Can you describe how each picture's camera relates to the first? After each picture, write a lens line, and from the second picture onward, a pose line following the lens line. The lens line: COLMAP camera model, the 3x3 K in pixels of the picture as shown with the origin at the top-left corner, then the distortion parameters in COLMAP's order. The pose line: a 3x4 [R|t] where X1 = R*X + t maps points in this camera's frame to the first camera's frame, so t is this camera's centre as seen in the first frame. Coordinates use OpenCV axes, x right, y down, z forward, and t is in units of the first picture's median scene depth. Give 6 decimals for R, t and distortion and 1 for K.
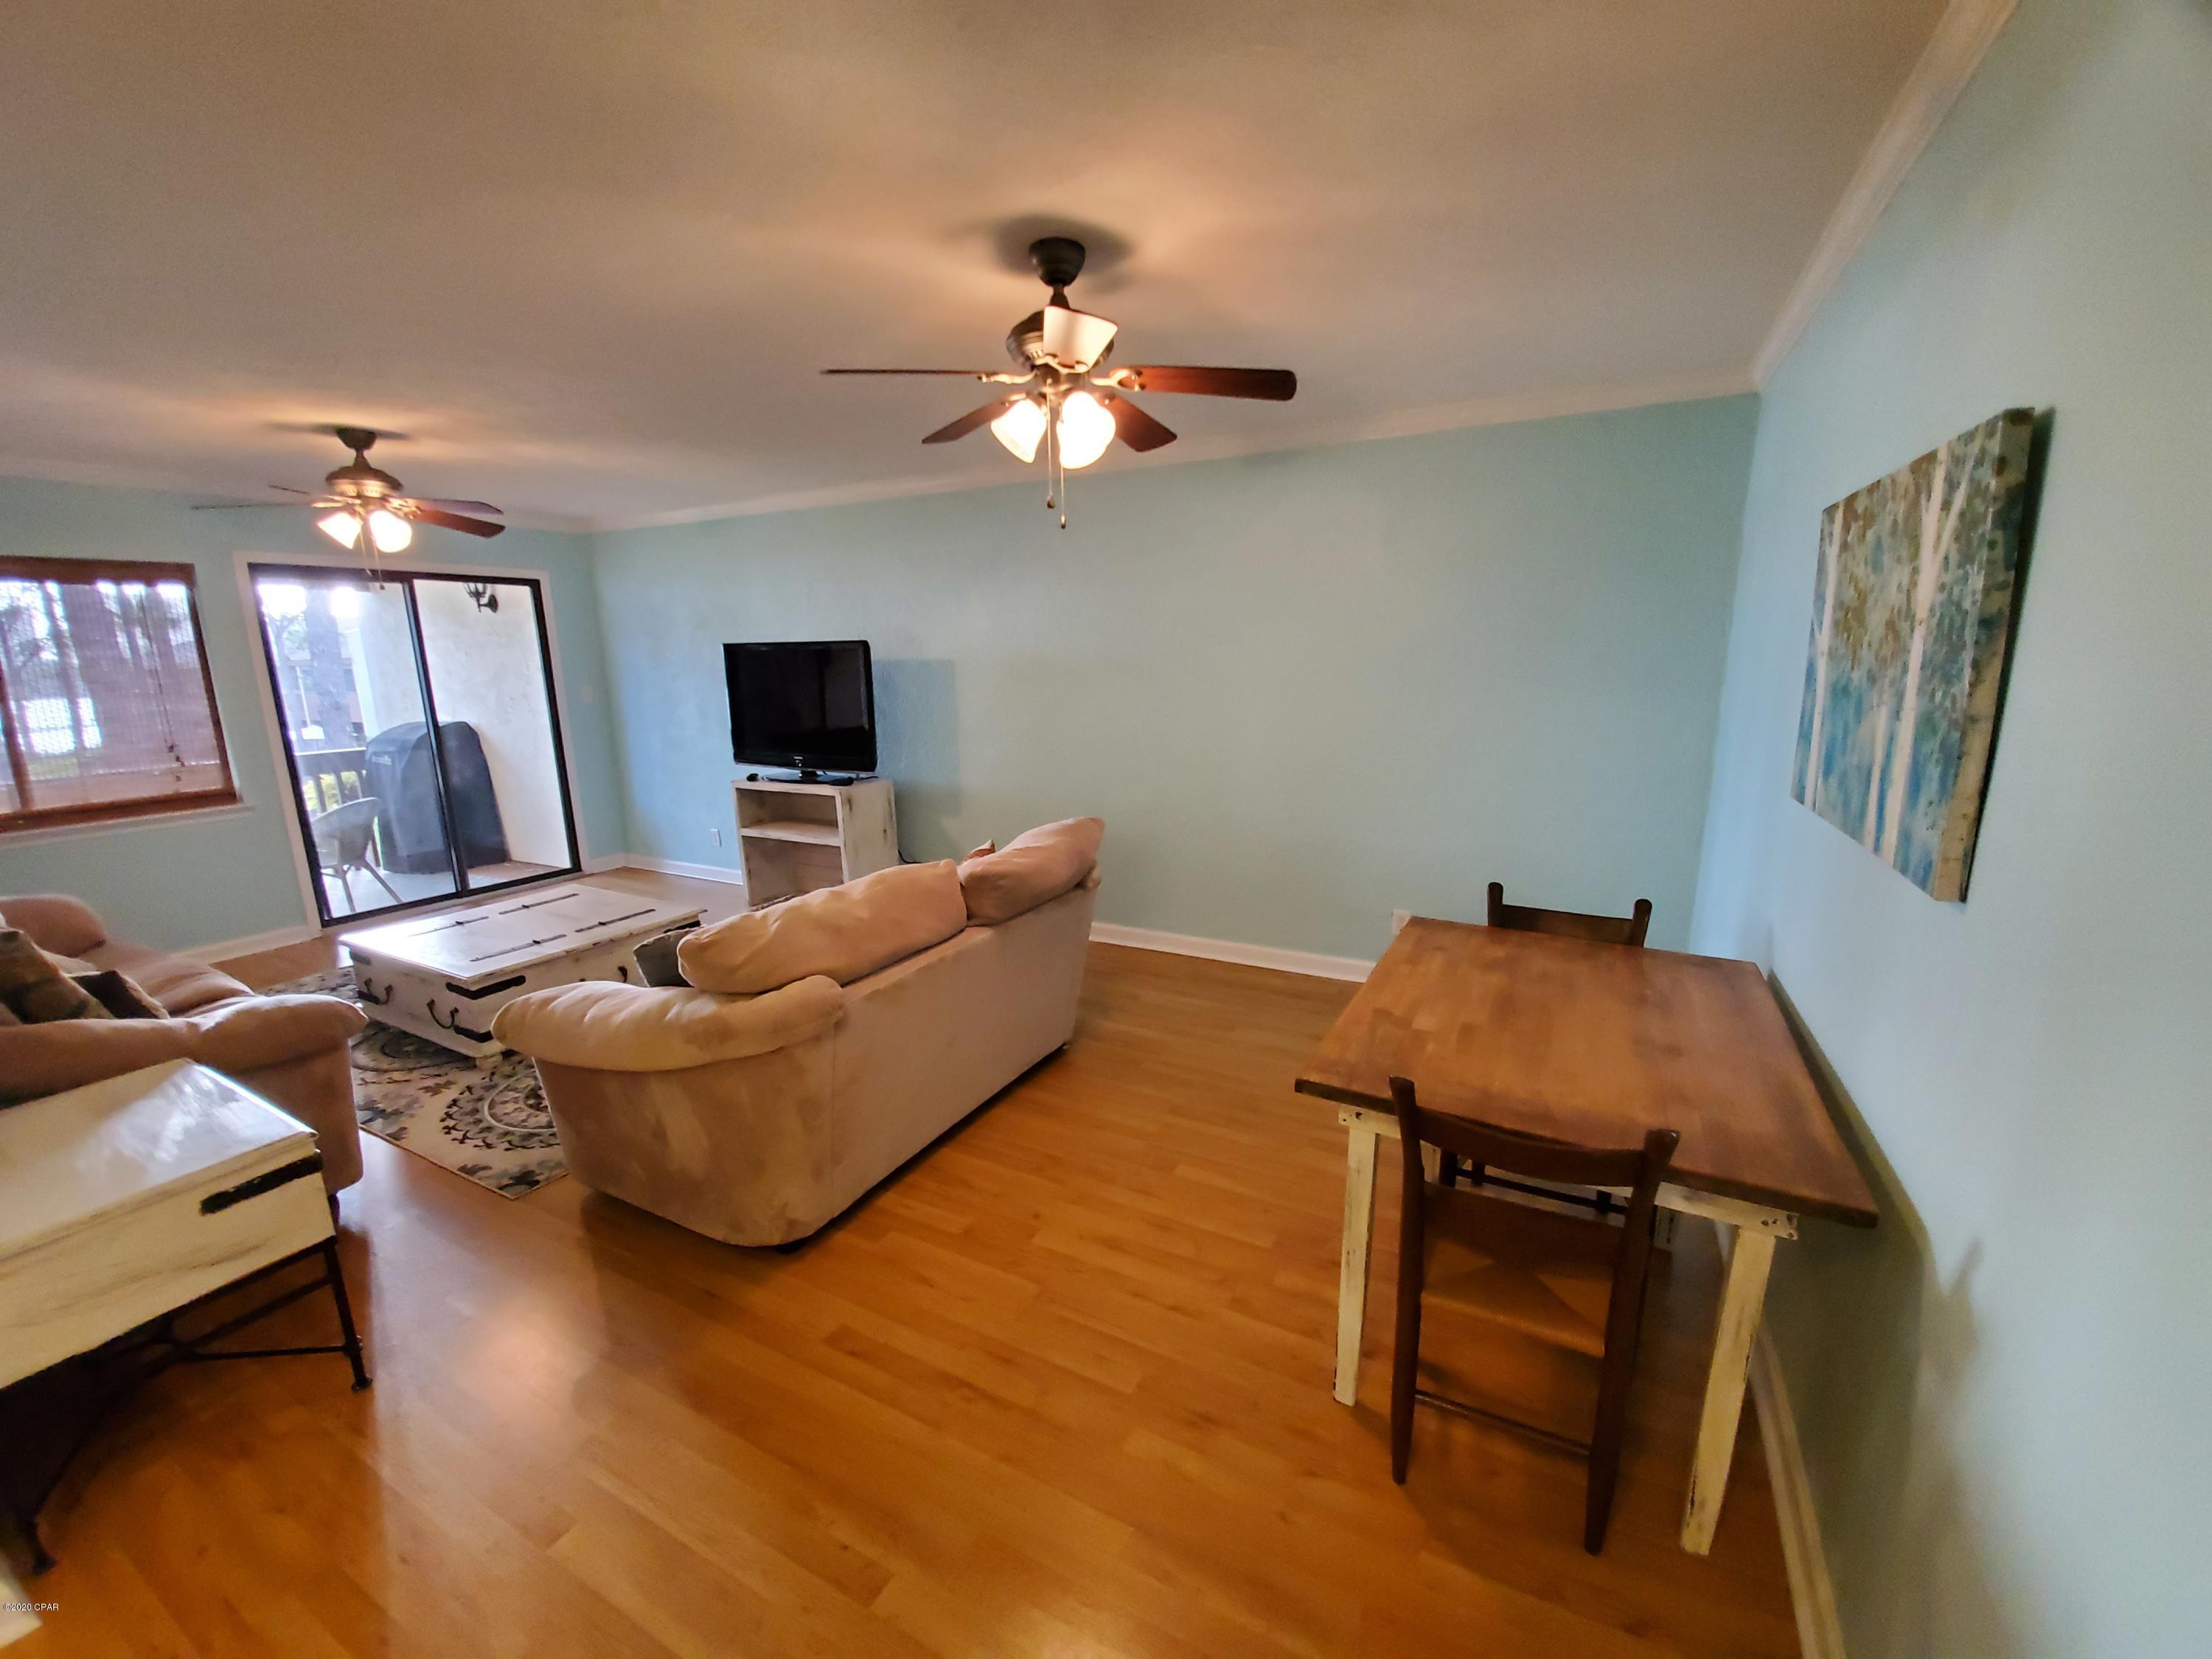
lens RADIAL K [[891.0, 0, 1117.0], [0, 891.0, 835.0], [0, 0, 1]] dist [-0.000773, -0.001463]
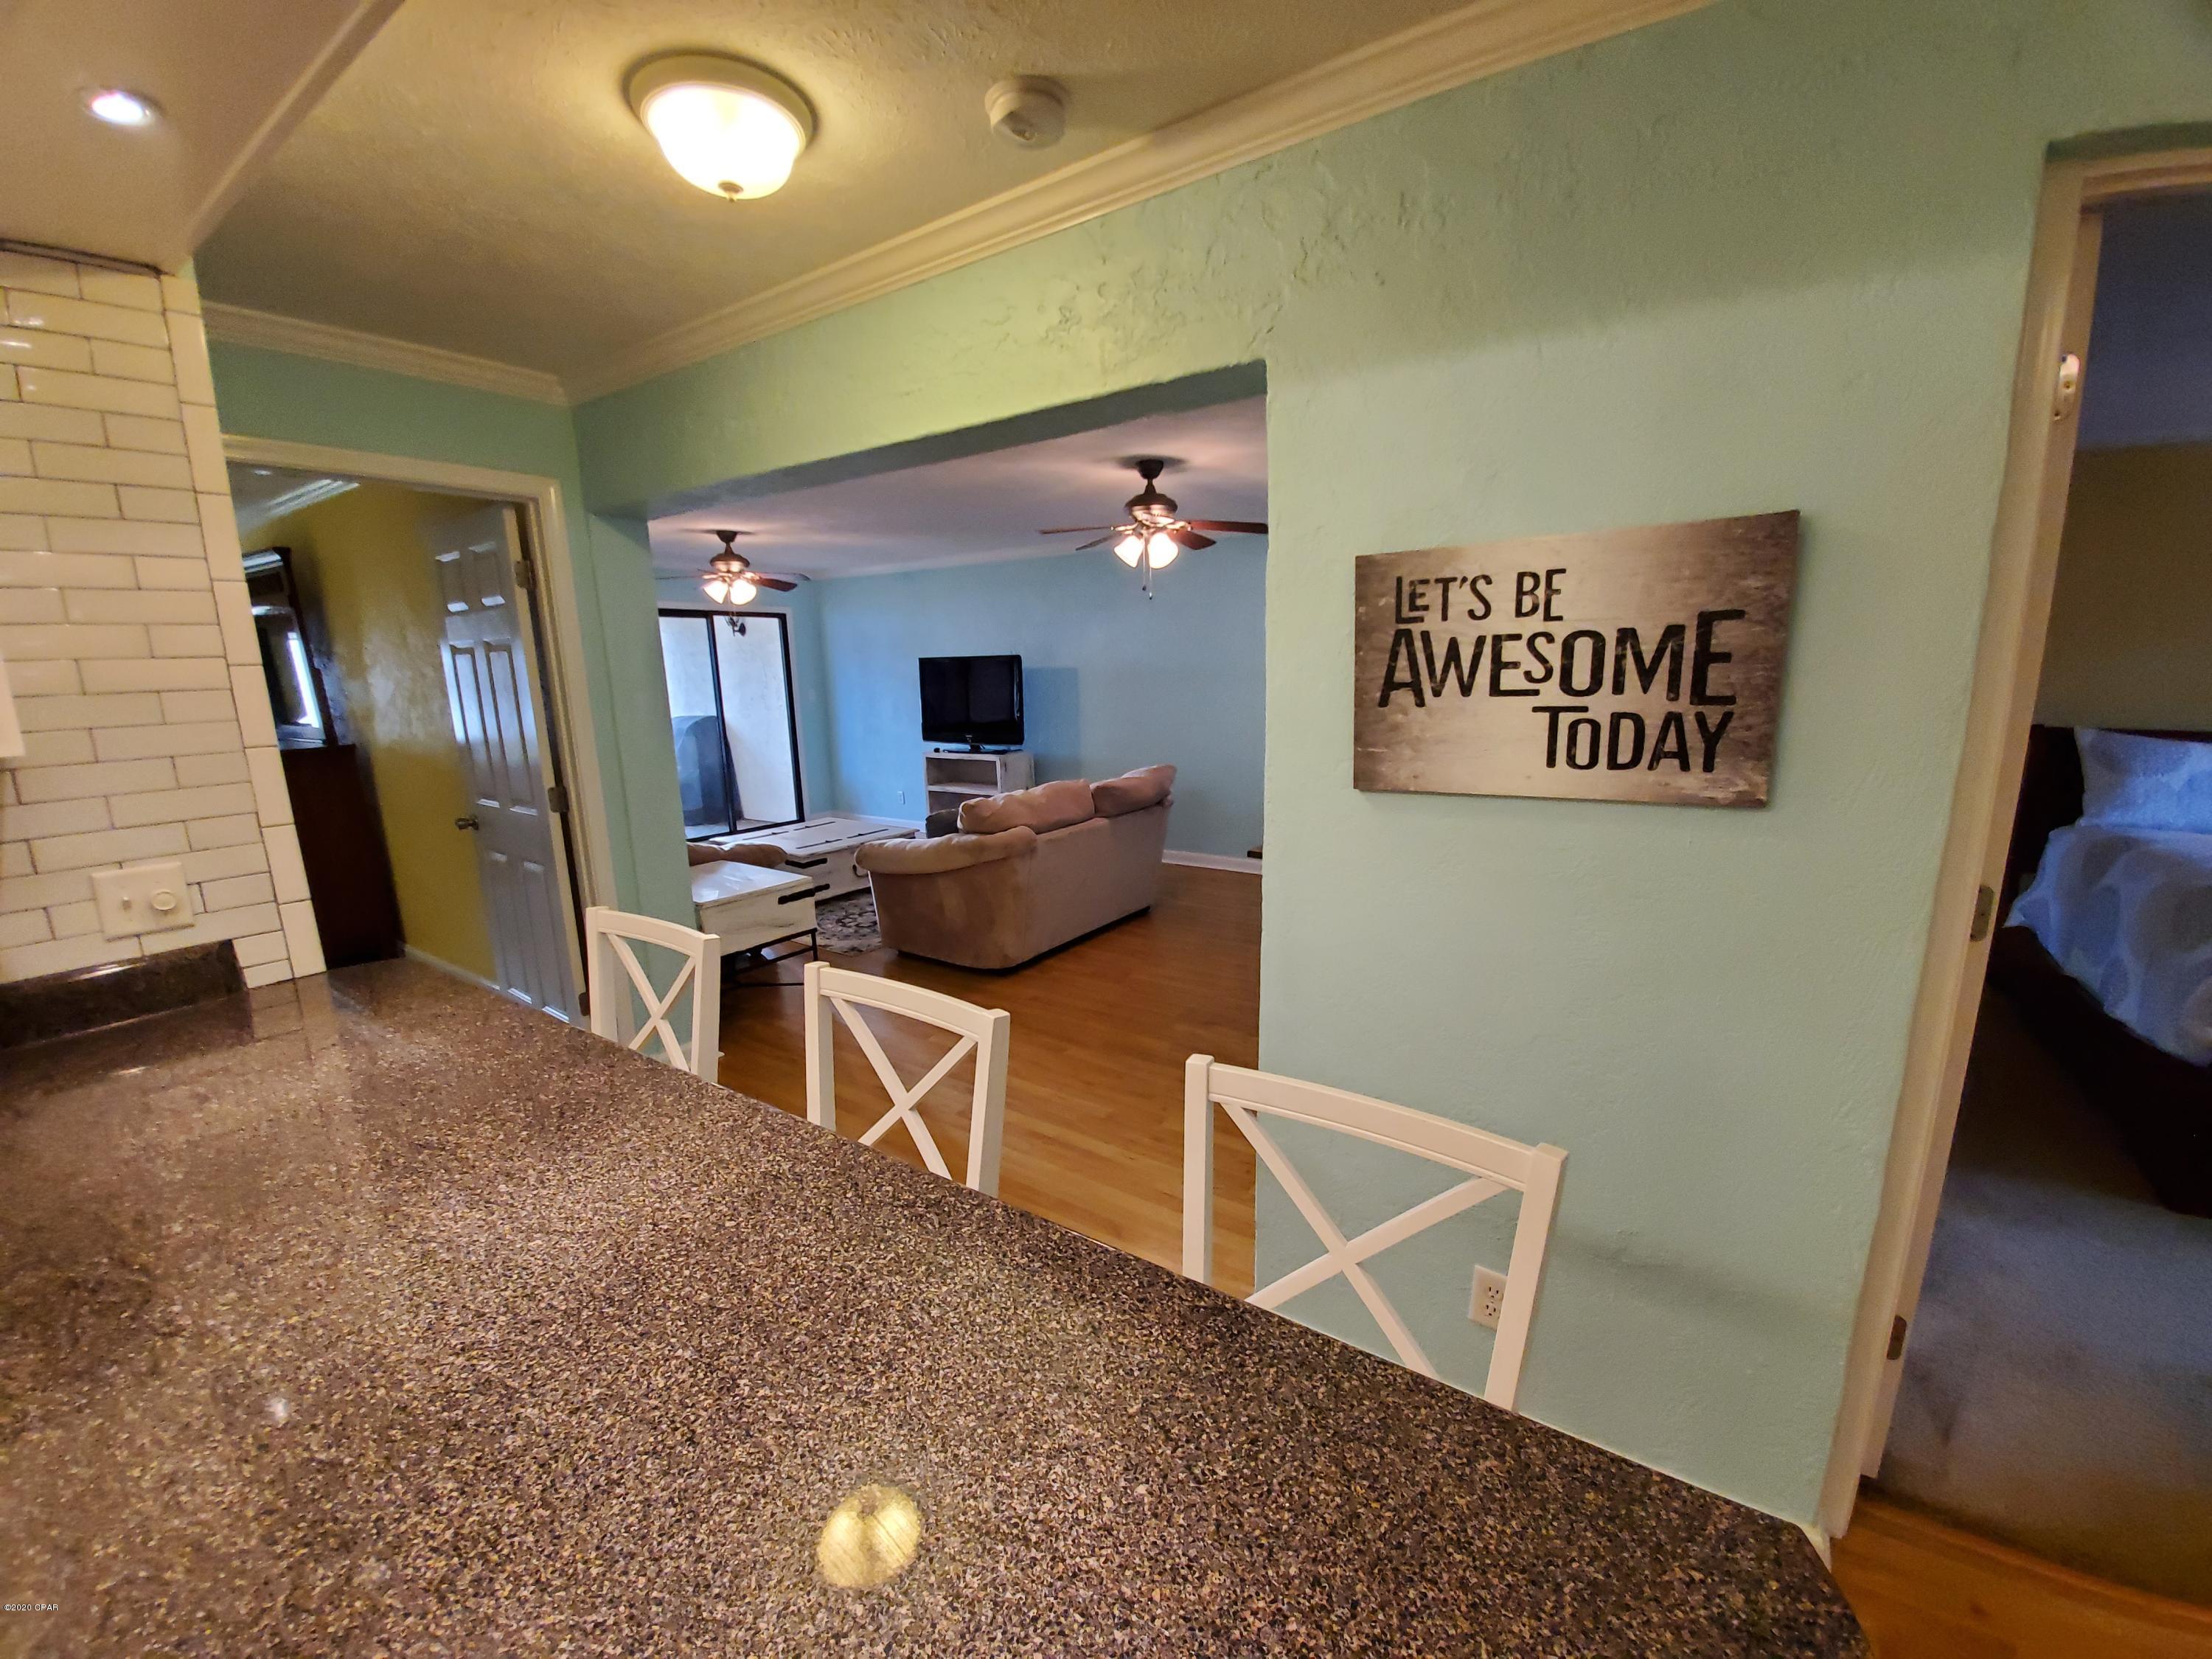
lens RADIAL K [[891.0, 0, 1095.8], [0, 891.0, 828.8], [0, 0, 1]] dist [-0.000773, -0.001463]
pose [[0.991410, 0.014879, -0.129940, 0.037468], [-0.016910, 0.999751, -0.014538, 0.087712], [0.129692, 0.016611, 0.991415, -0.434147]]
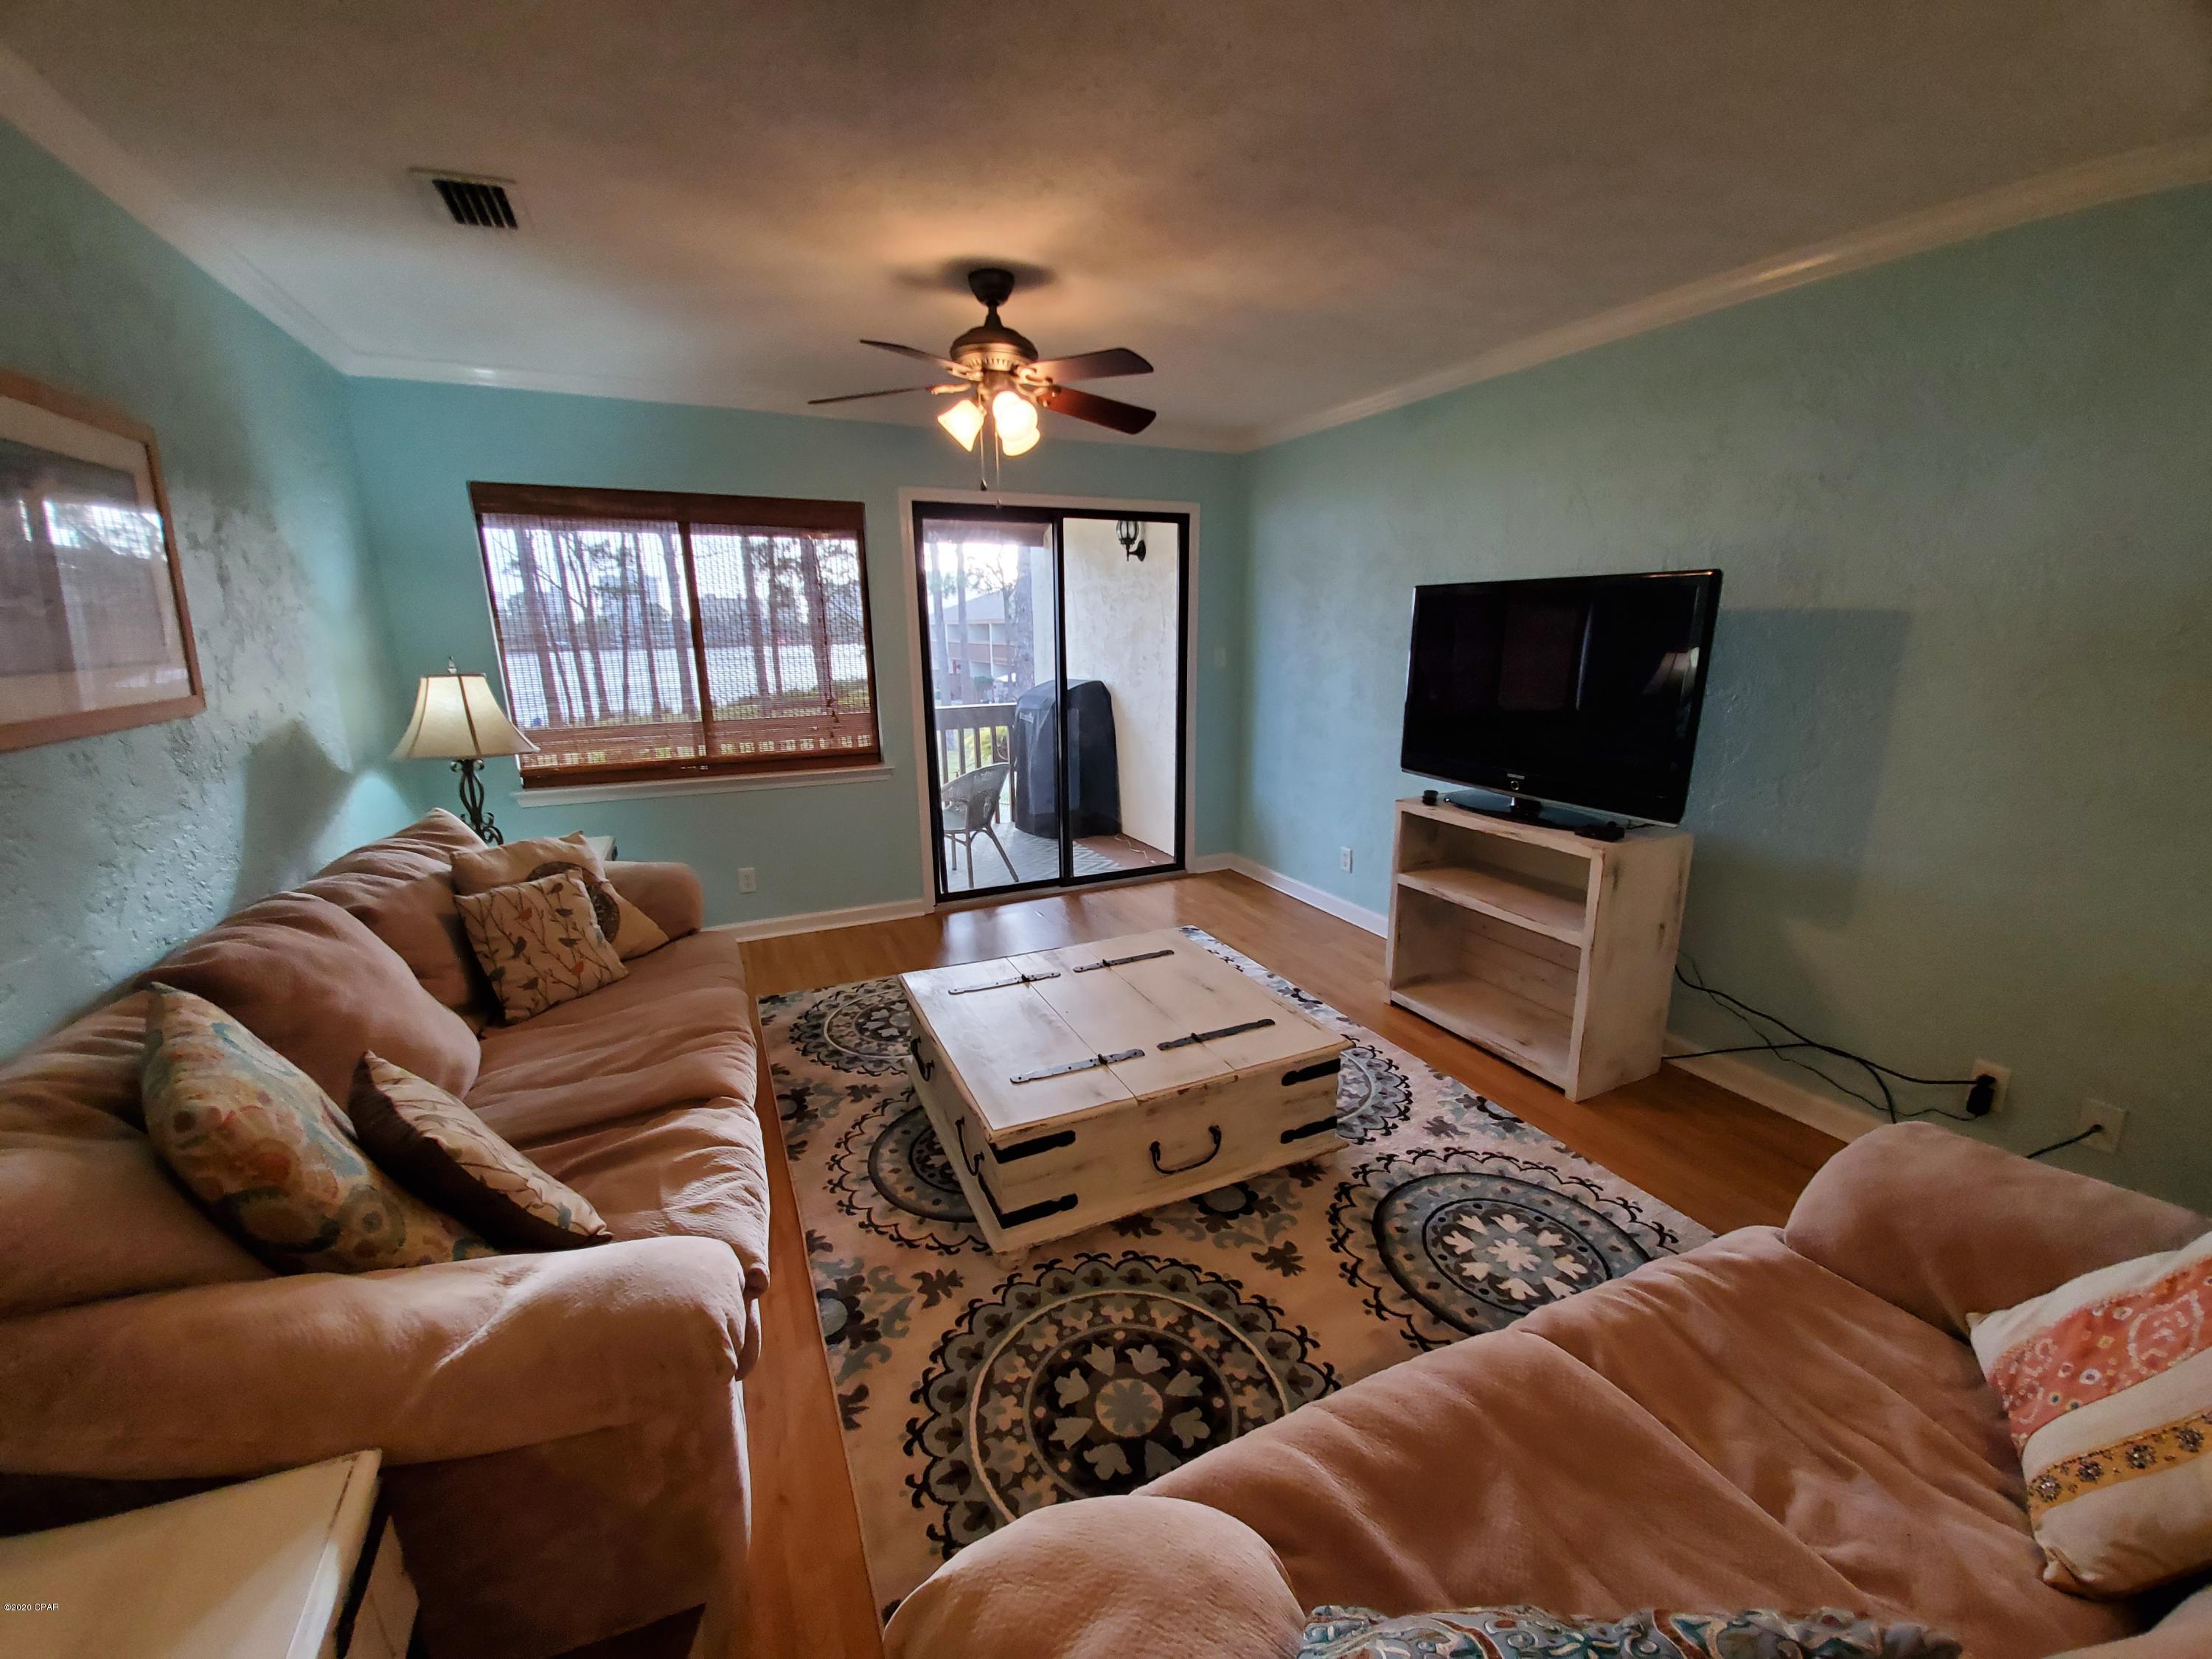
lens RADIAL K [[891.0, 0, 1099.9], [0, 891.0, 846.2], [0, 0, 1]] dist [-0.000773, -0.001463]
pose [[0.792283, 0.156331, -0.589786, -0.239032], [-0.126040, 0.987704, 0.092490, -0.066396], [0.596993, 0.001059, 0.802245, 0.385860]]
